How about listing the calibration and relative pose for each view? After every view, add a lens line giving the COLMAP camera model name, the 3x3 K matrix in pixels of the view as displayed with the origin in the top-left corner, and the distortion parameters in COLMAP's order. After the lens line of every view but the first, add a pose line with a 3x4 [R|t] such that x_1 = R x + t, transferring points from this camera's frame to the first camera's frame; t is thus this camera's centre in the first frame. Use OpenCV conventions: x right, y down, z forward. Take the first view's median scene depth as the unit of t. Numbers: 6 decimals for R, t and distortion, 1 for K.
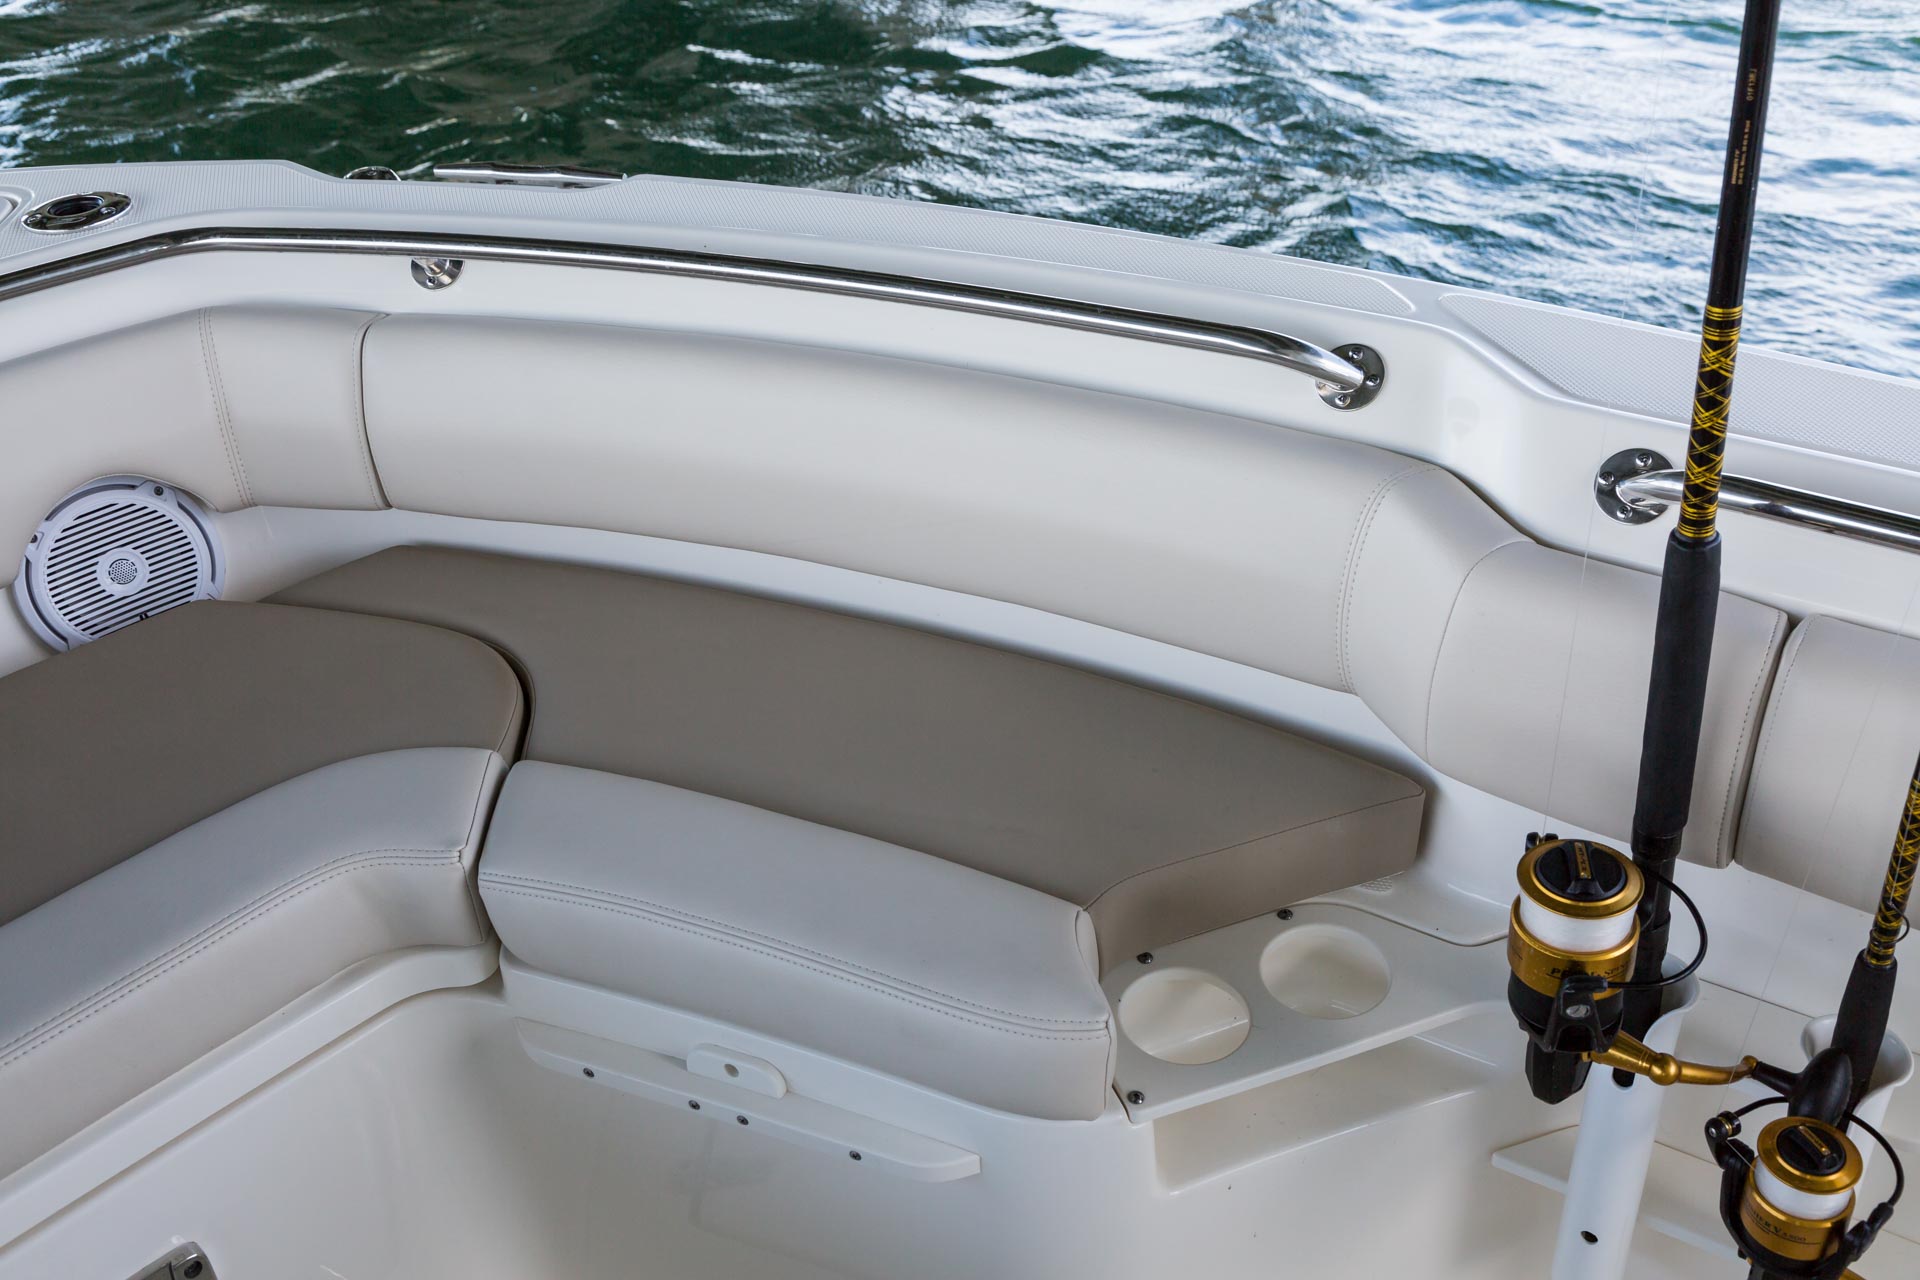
lens RADIAL K [[2017.5, 0, 960.0], [0, 2017.5, 640.0], [0, 0, 1]] dist [0.012104, 0.014595]
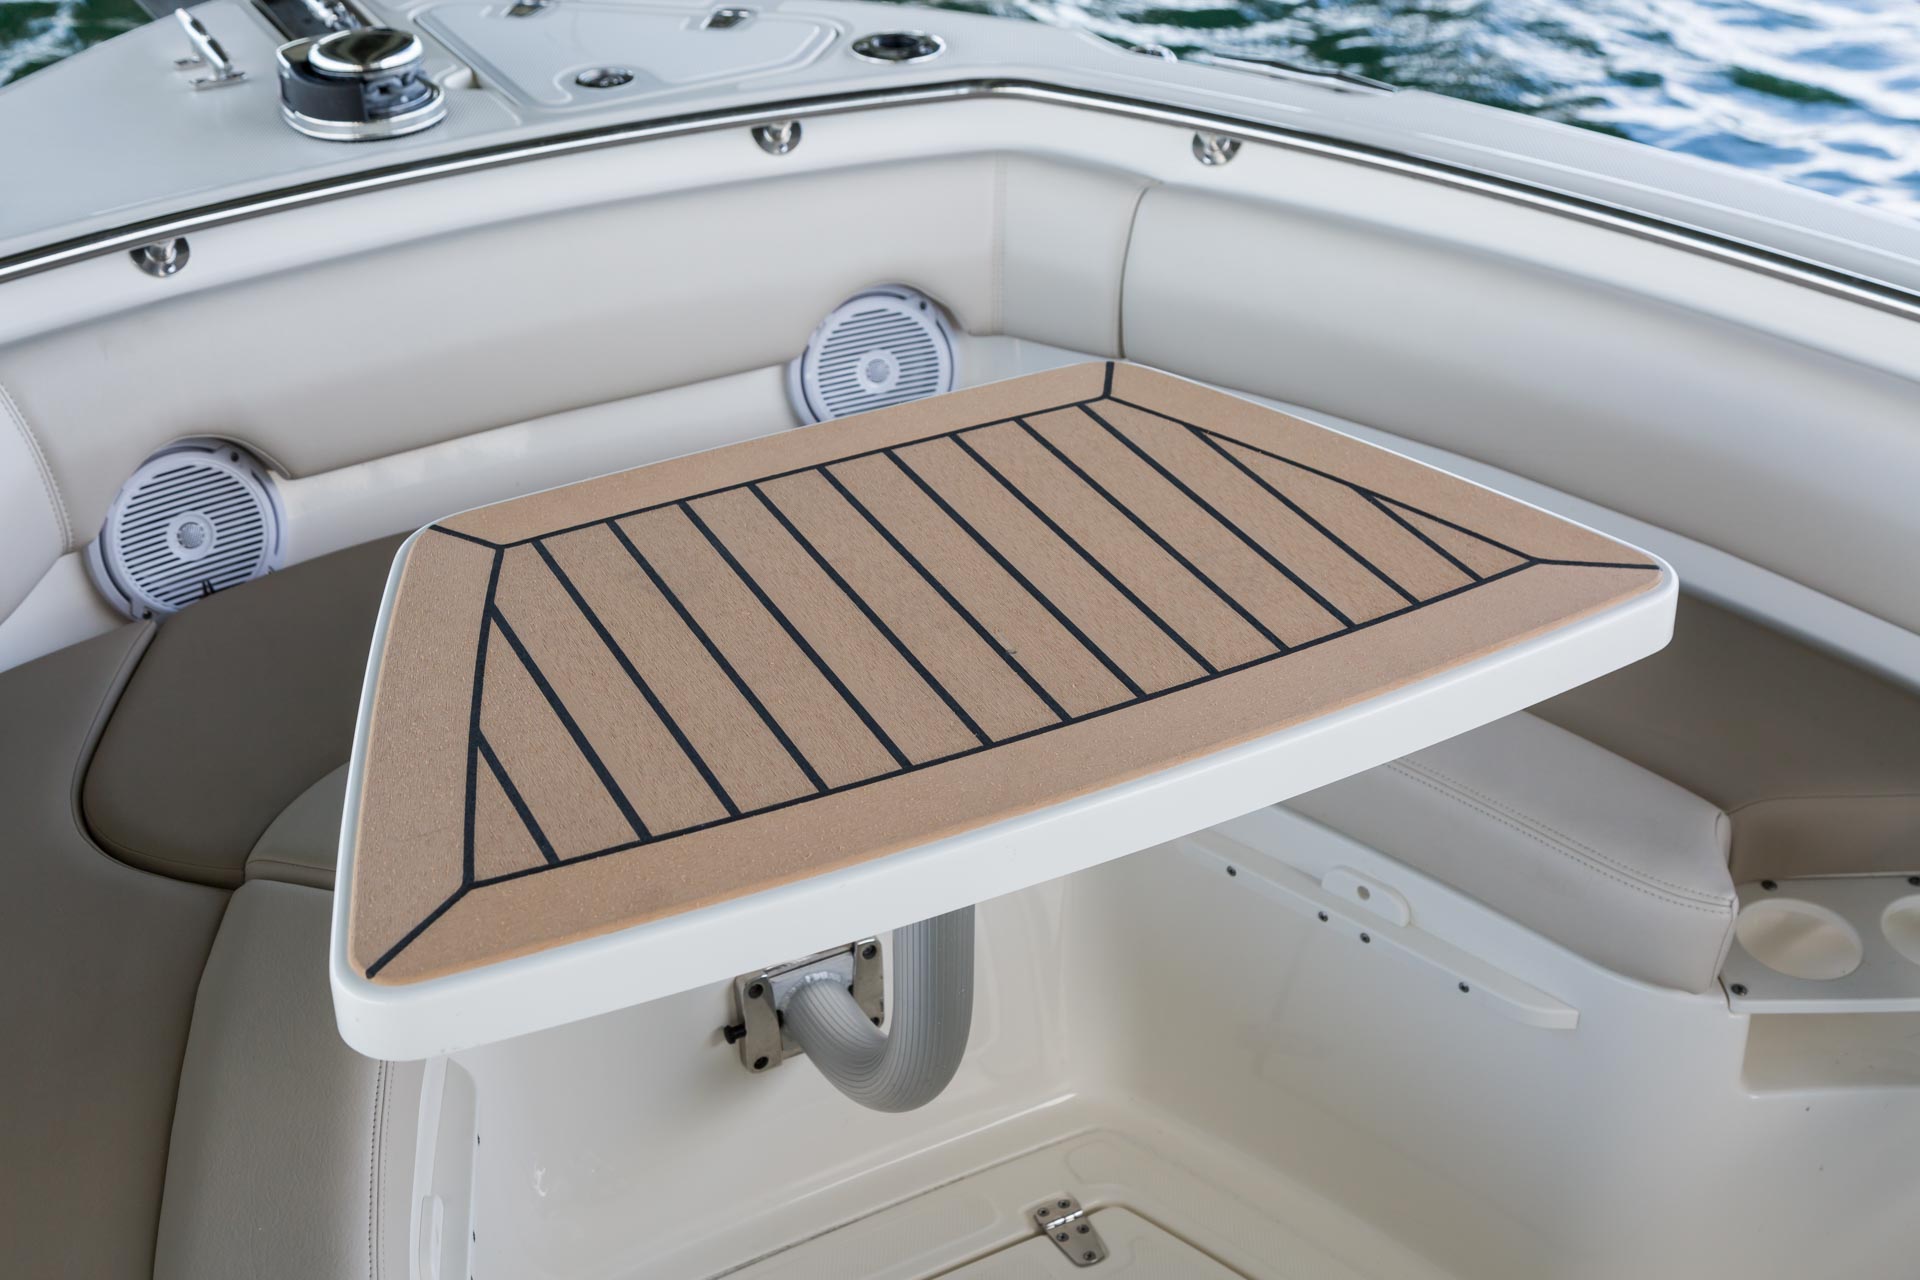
lens RADIAL K [[2404.4, 0, 960.0], [0, 2404.4, 640.0], [0, 0, 1]] dist [0.003689, -0.015714]
pose [[0.949918, 0.206217, -0.234799, -0.037606], [-0.209236, 0.977788, 0.012262, 0.095597], [0.232112, 0.037481, 0.971967, -0.296308]]
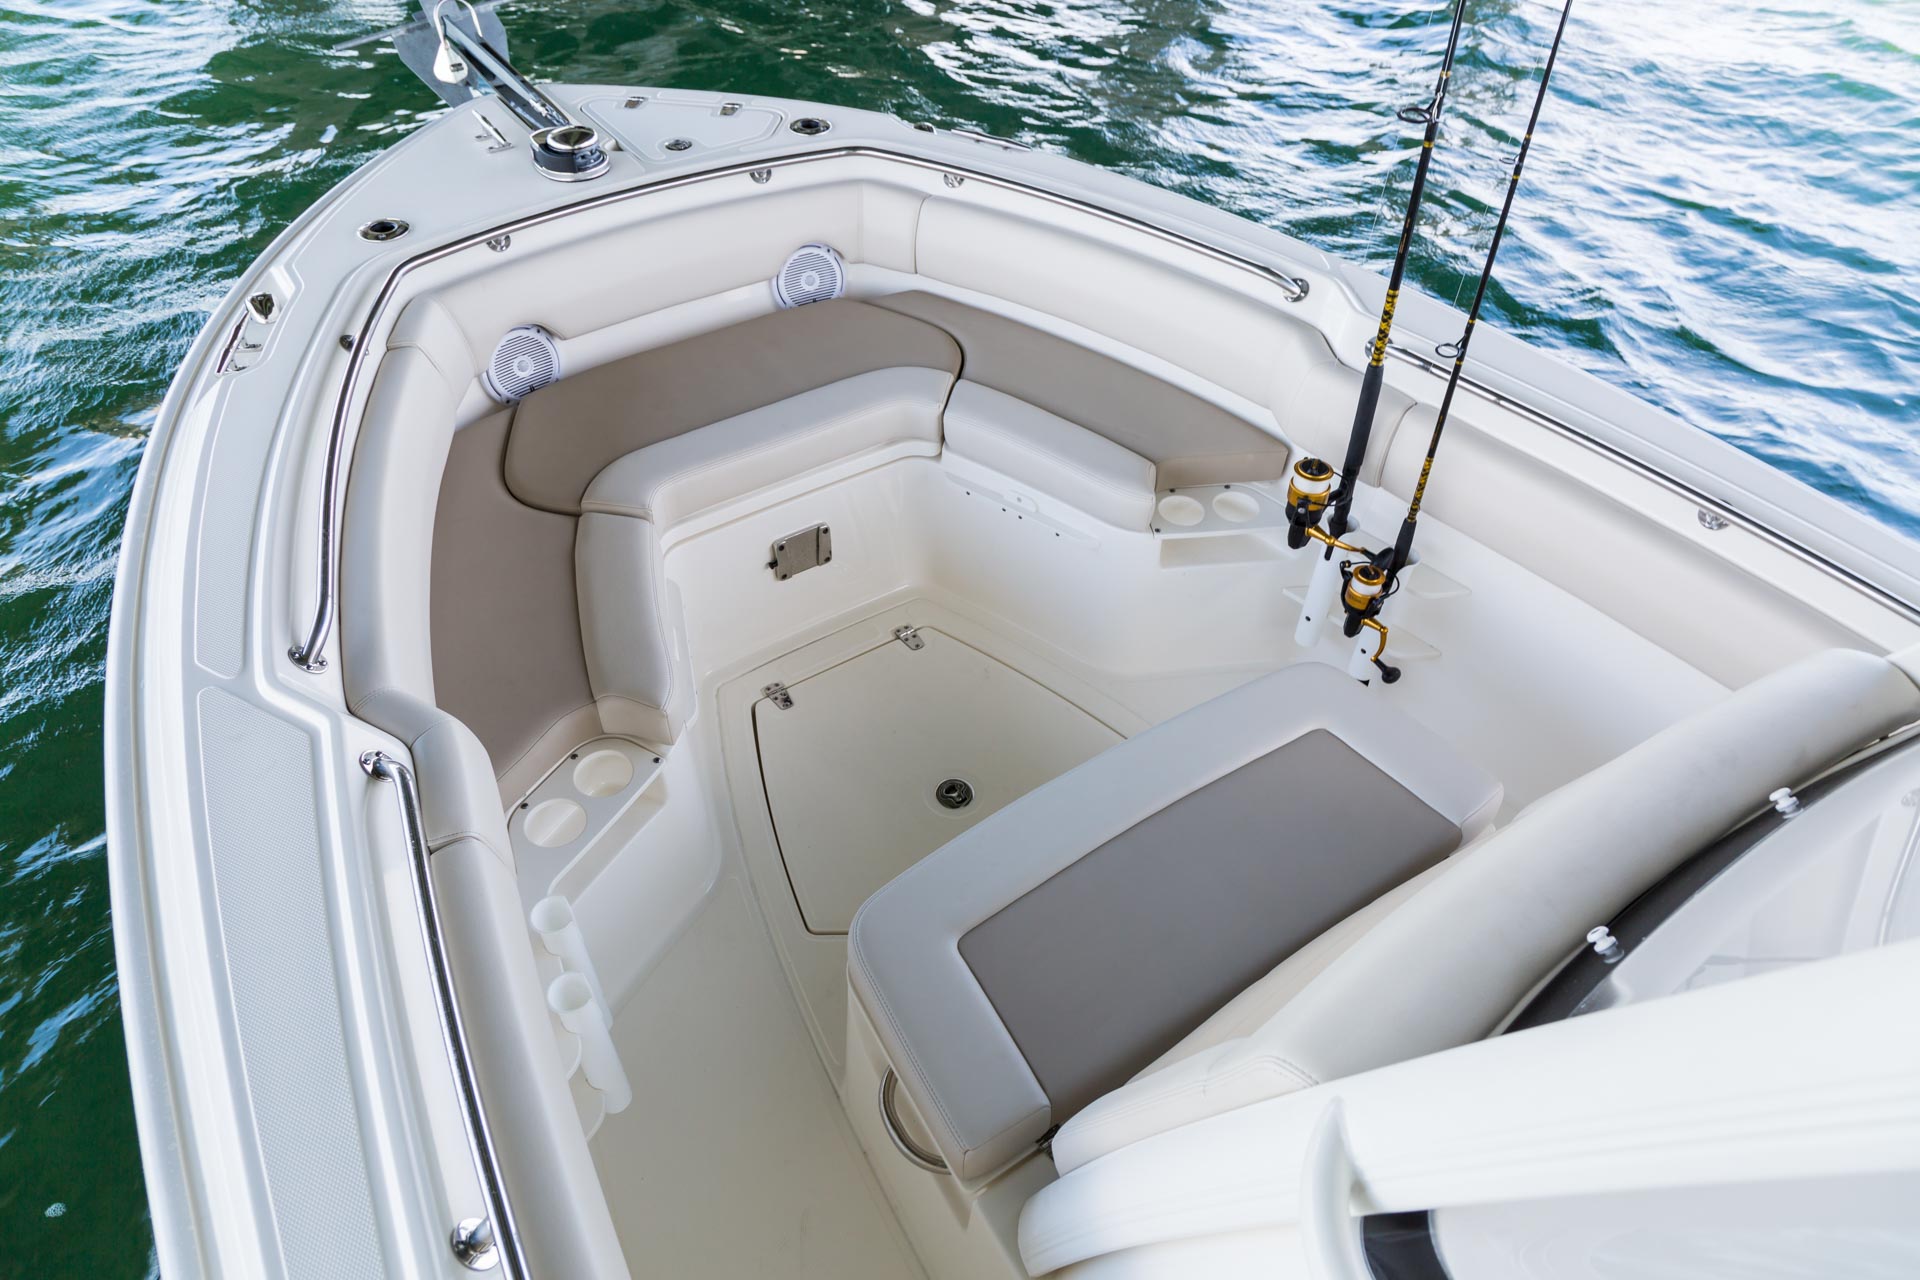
lens RADIAL K [[1269.5, 0, 960.0], [0, 1269.5, 640.0], [0, 0, 1]] dist [0.000351, 0.000195]
pose [[0.974950, 0.203653, -0.089434, 0.004234], [-0.183031, 0.963031, 0.197666, 0.057905], [0.126383, -0.176345, 0.976181, -0.697092]]
